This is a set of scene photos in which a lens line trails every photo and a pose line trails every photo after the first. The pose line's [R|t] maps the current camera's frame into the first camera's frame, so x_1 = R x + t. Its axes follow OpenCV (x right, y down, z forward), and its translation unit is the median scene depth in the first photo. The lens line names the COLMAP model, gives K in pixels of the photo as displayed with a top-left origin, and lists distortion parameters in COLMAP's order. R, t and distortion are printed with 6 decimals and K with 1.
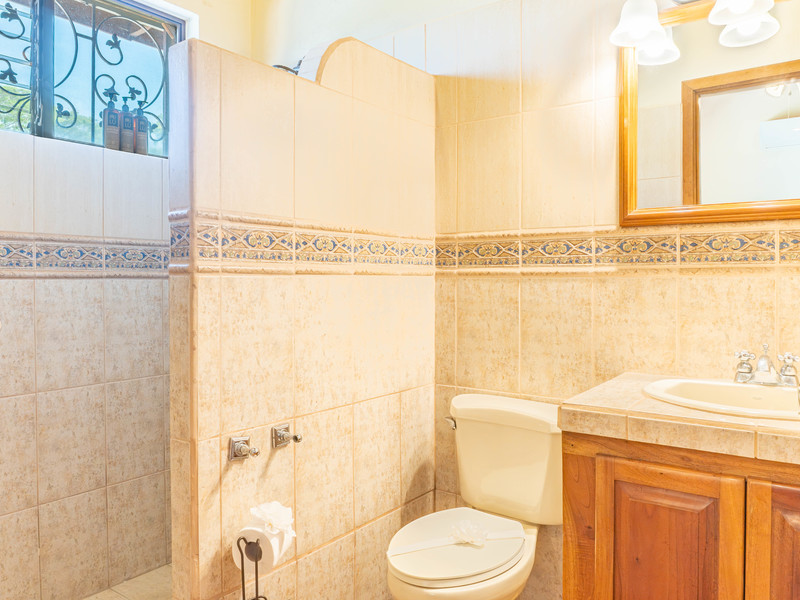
lens RADIAL K [[621.0, 0, 414.3], [0, 621.0, 301.2], [0, 0, 1]] dist [-0.014530, -0.002518]
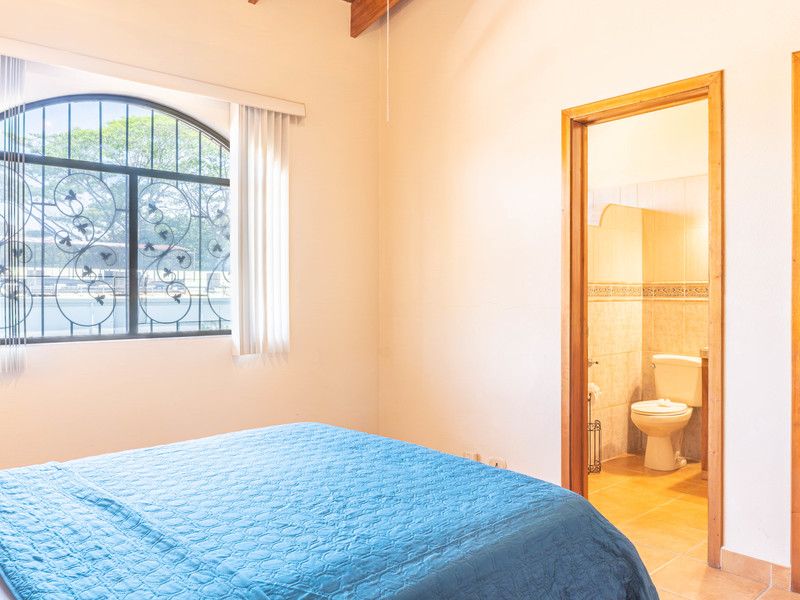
lens RADIAL K [[666.1, 0, 400.0], [0, 666.1, 300.0], [0, 0, 1]] dist [-0.015526, -0.008137]
pose [[0.976869, 0.005610, -0.213767, -0.312723], [-0.012127, 0.999500, -0.029187, 0.035251], [0.213496, 0.031104, 0.976449, -1.523825]]
